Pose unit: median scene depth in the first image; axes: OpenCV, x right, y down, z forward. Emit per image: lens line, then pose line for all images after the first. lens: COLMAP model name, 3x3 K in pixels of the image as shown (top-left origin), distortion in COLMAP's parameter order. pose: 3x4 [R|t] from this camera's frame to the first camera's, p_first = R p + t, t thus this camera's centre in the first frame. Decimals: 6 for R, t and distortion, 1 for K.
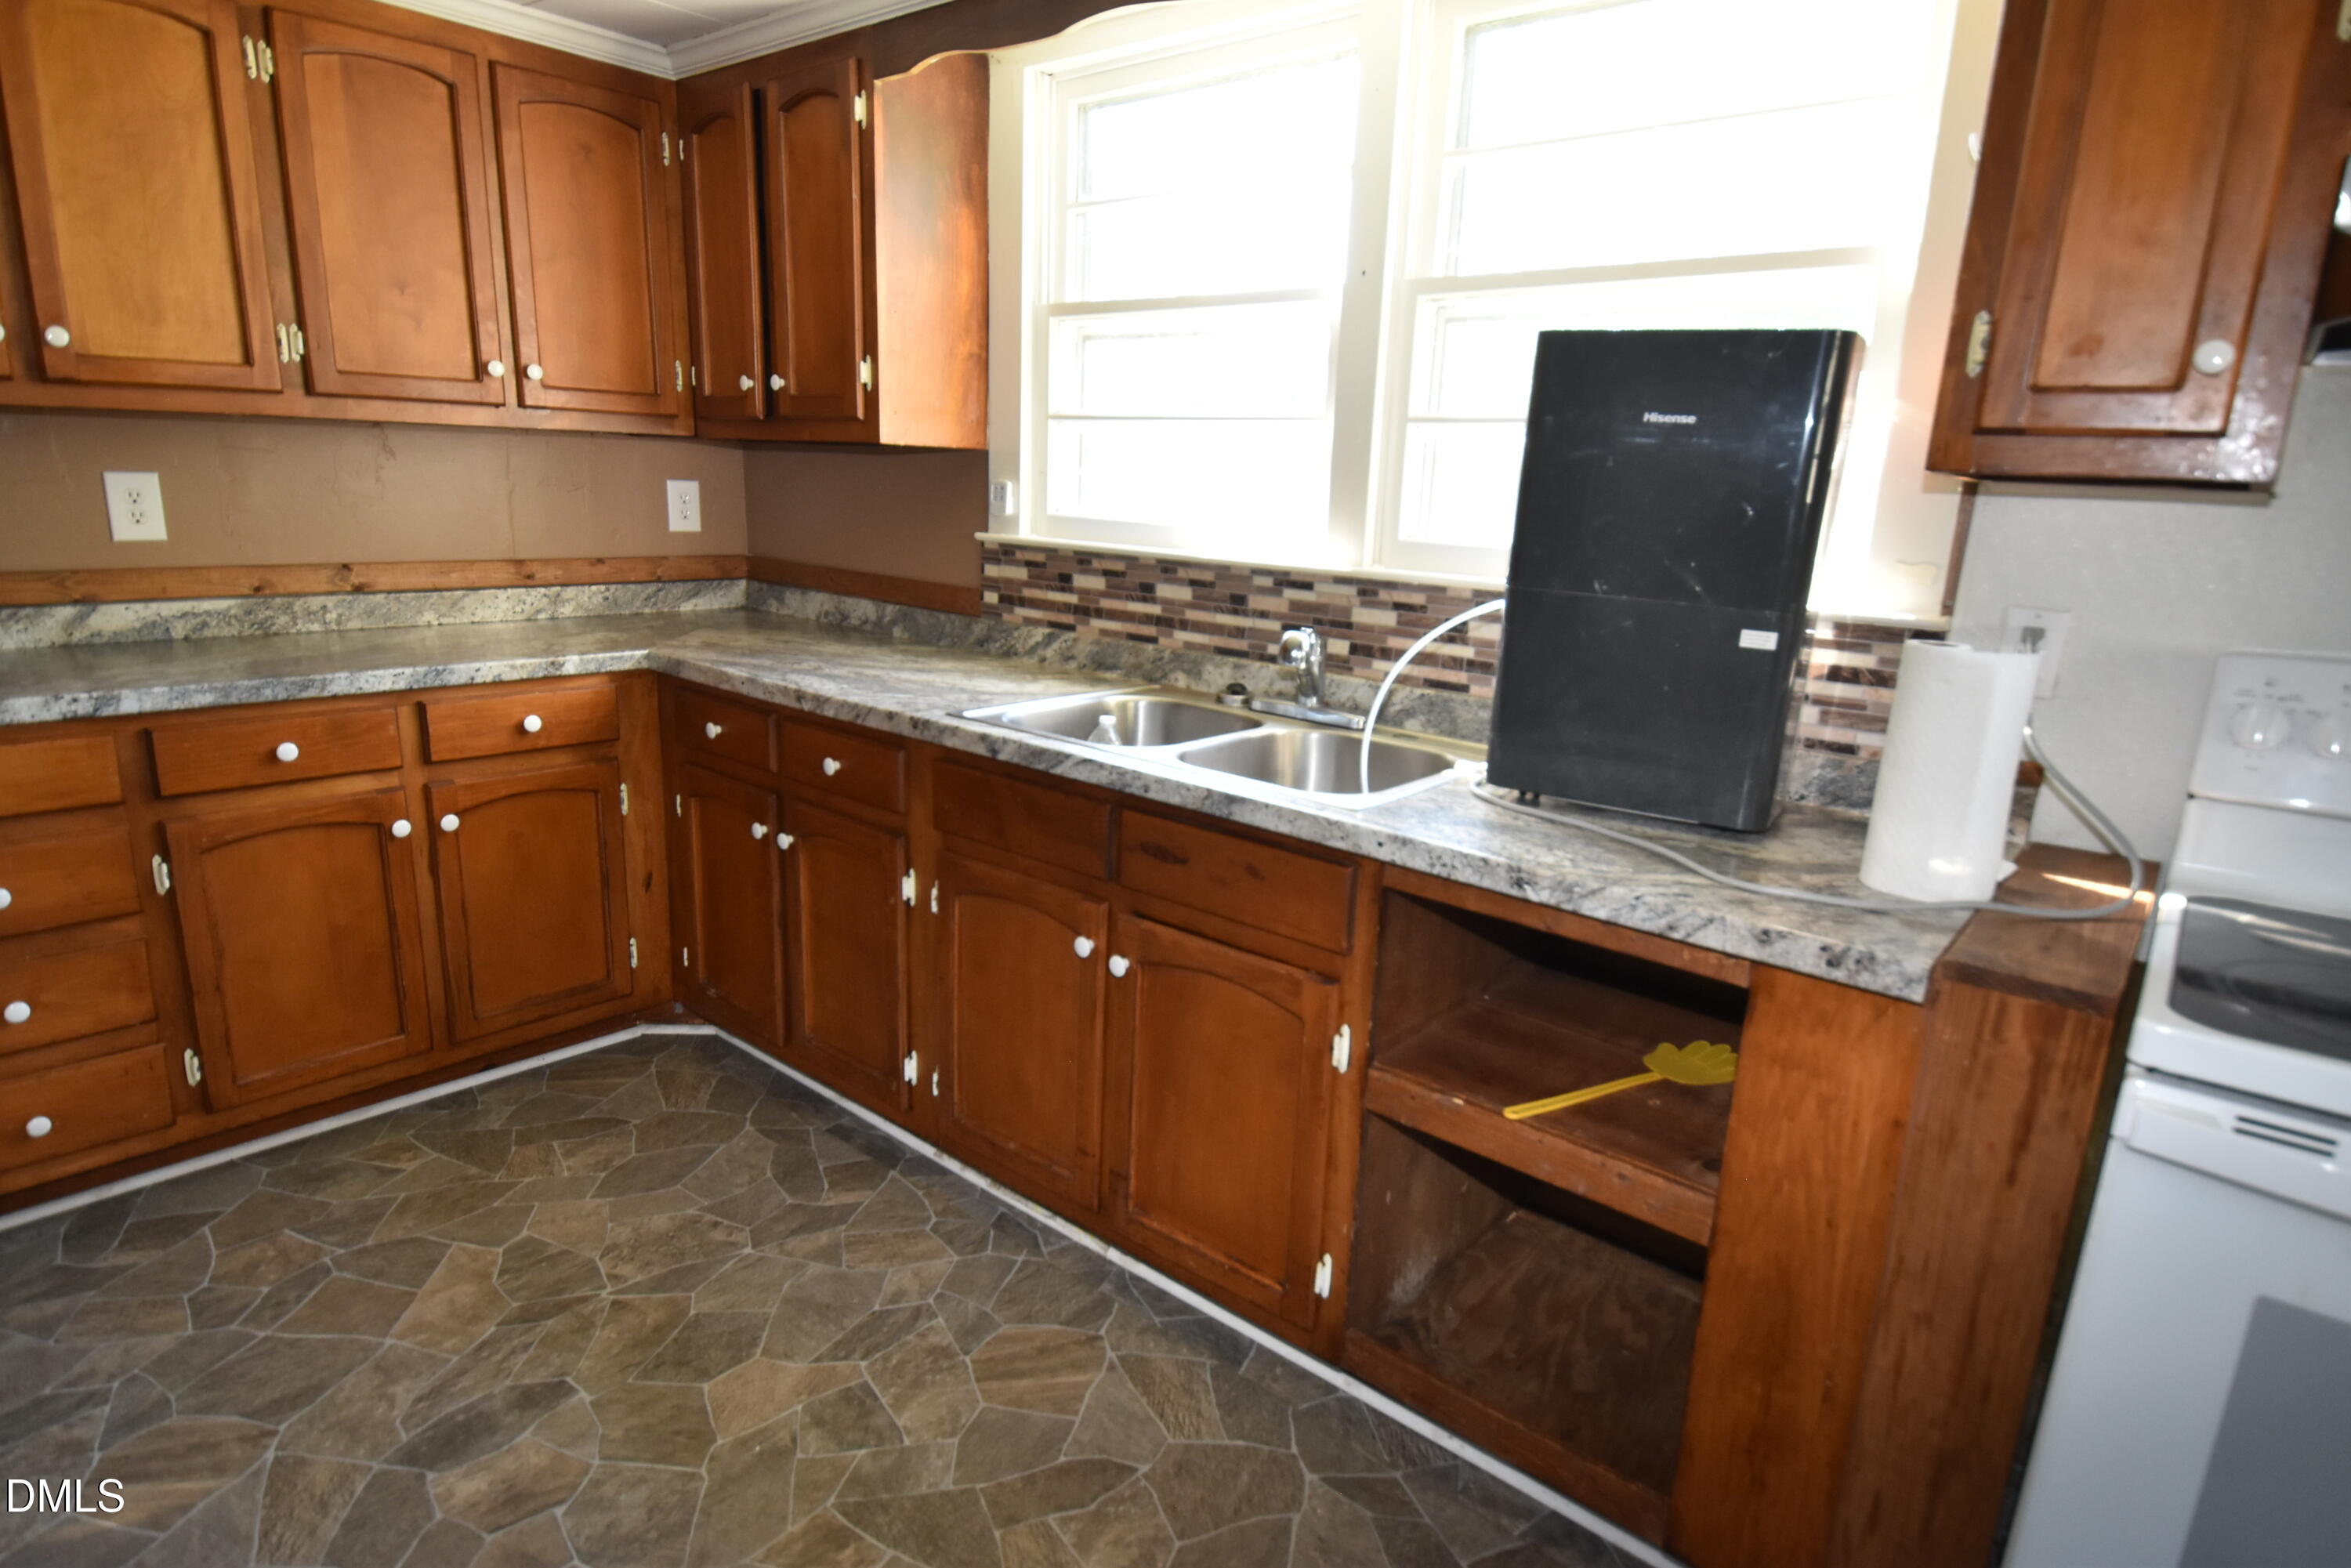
lens RADIAL K [[1317.0, 0, 1182.1], [0, 1317.0, 807.6], [0, 0, 1]] dist [0.045033, -0.046524]
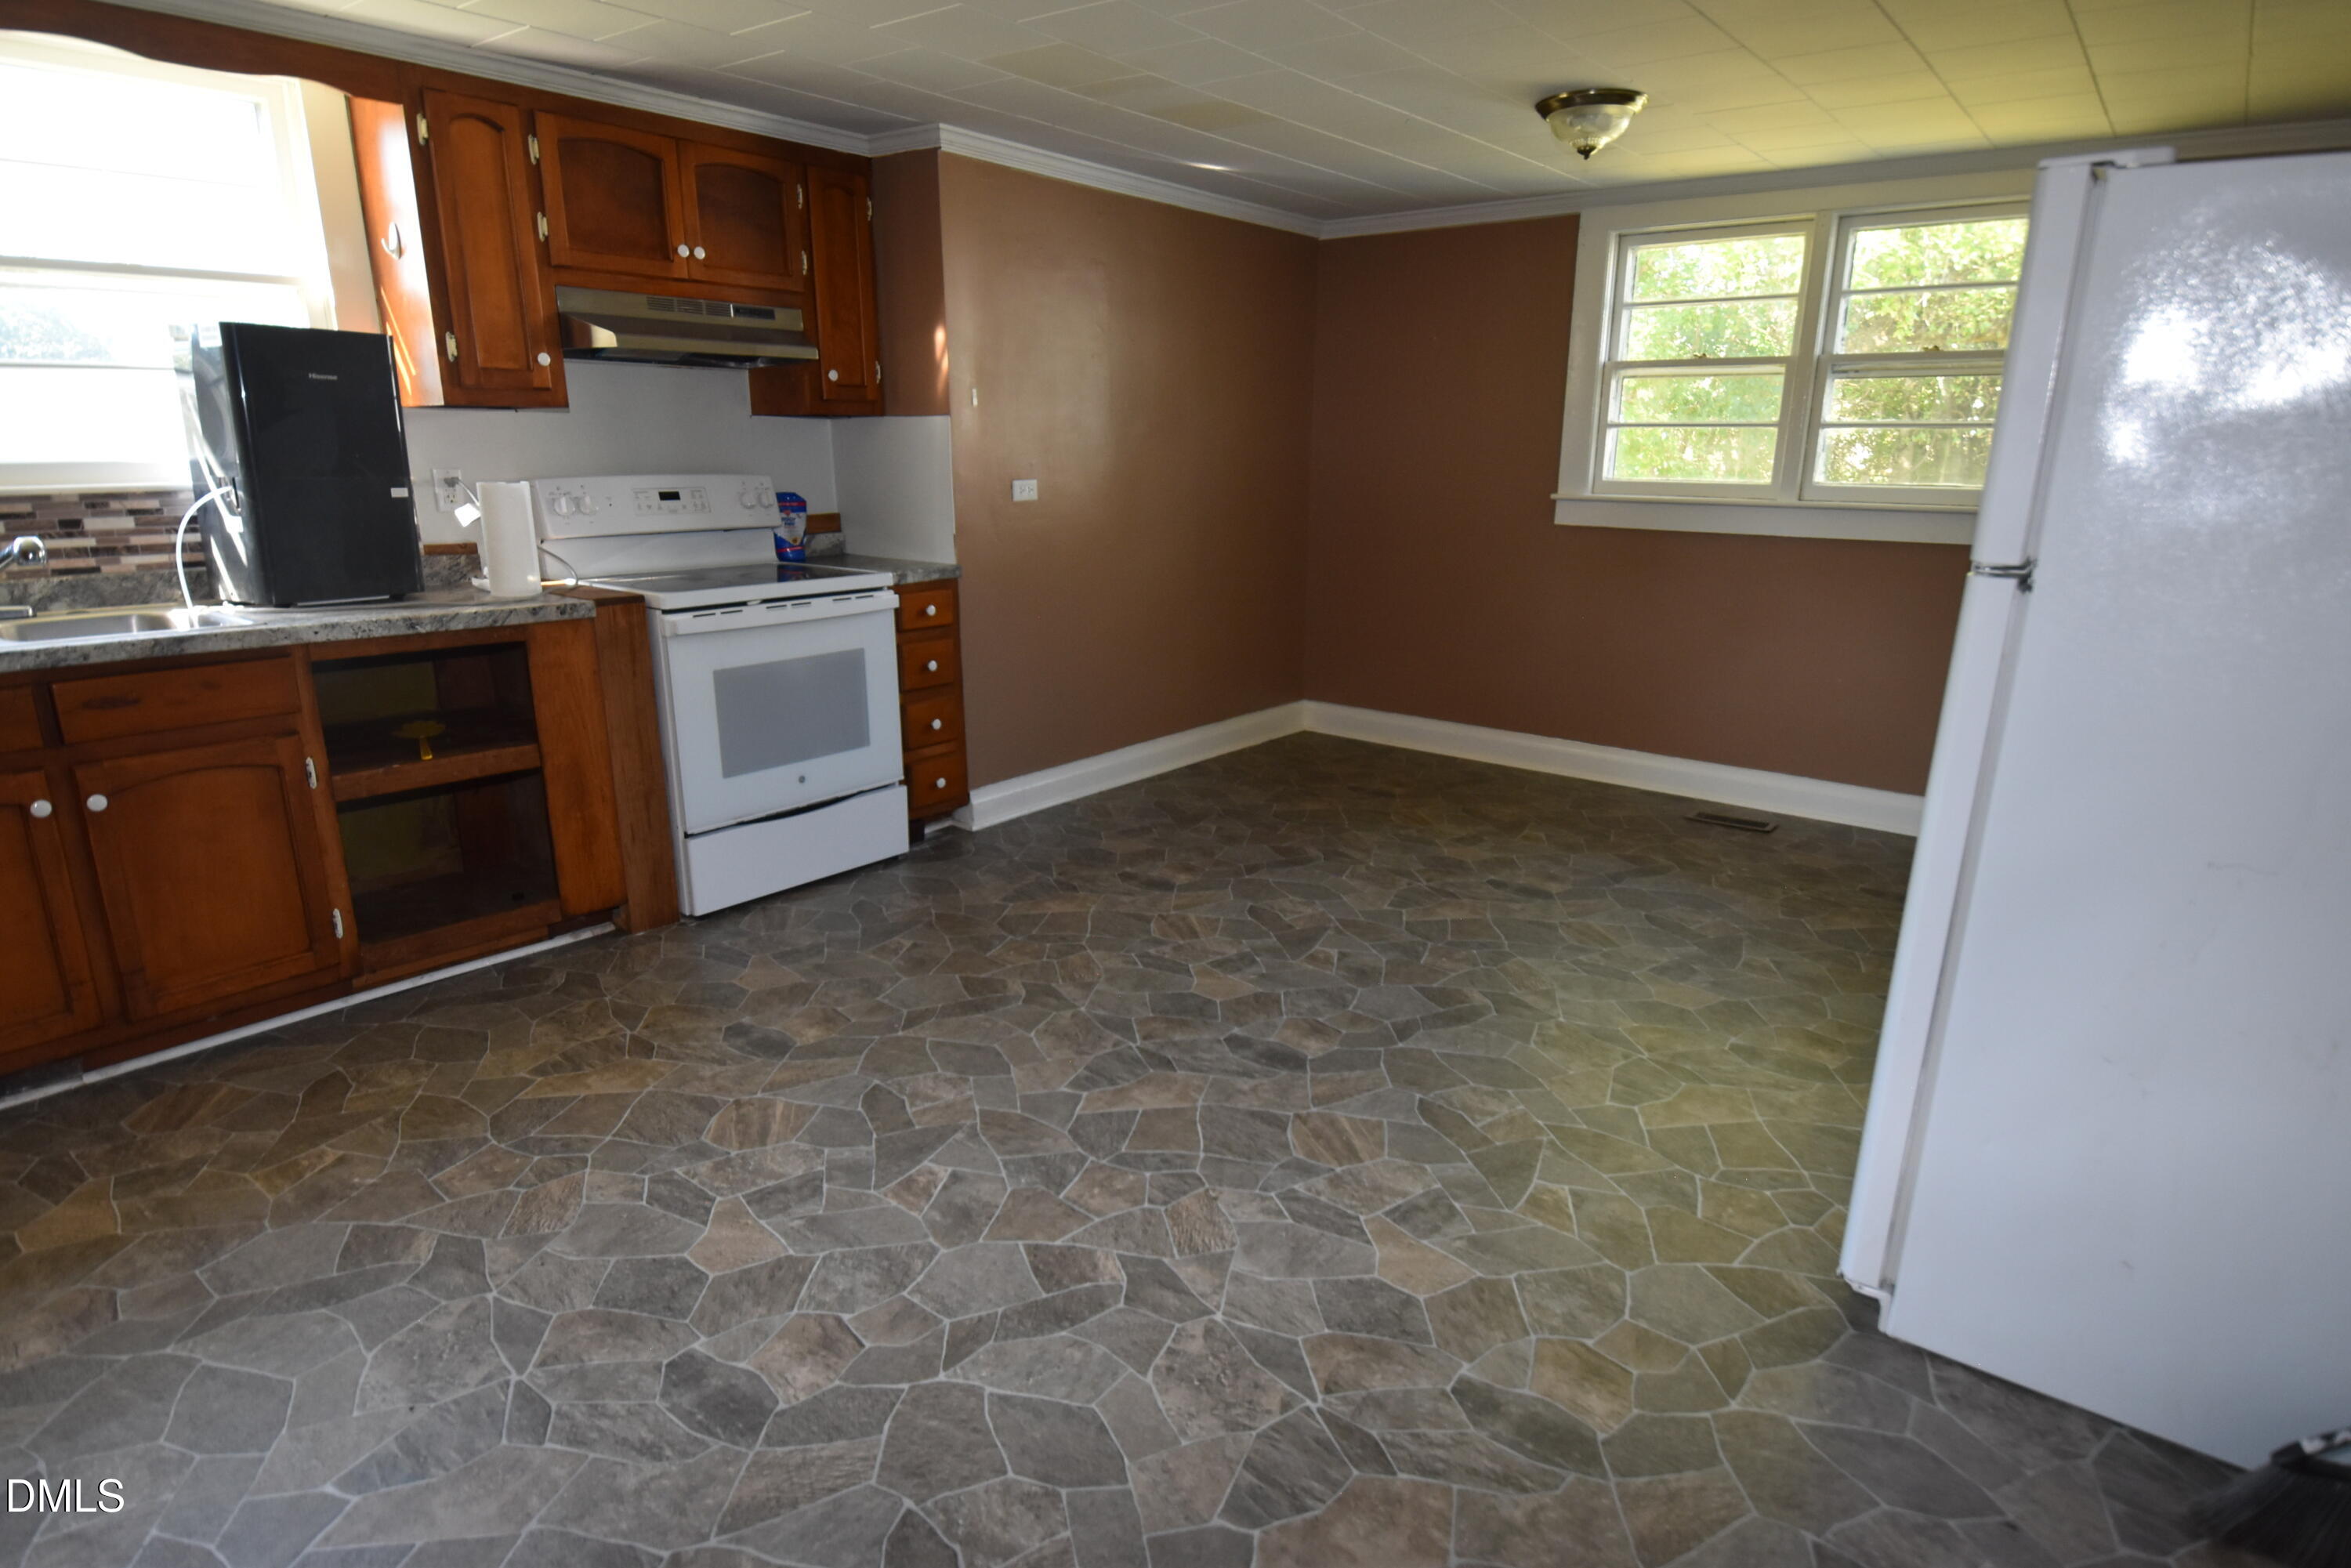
lens RADIAL K [[1317.0, 0, 1182.1], [0, 1317.0, 807.6], [0, 0, 1]] dist [0.045033, -0.046524]
pose [[-0.039139, -0.308054, 0.950563, -1.633790], [0.239167, 0.920753, 0.308241, -0.027306], [-0.970189, 0.239407, 0.037639, -0.087649]]
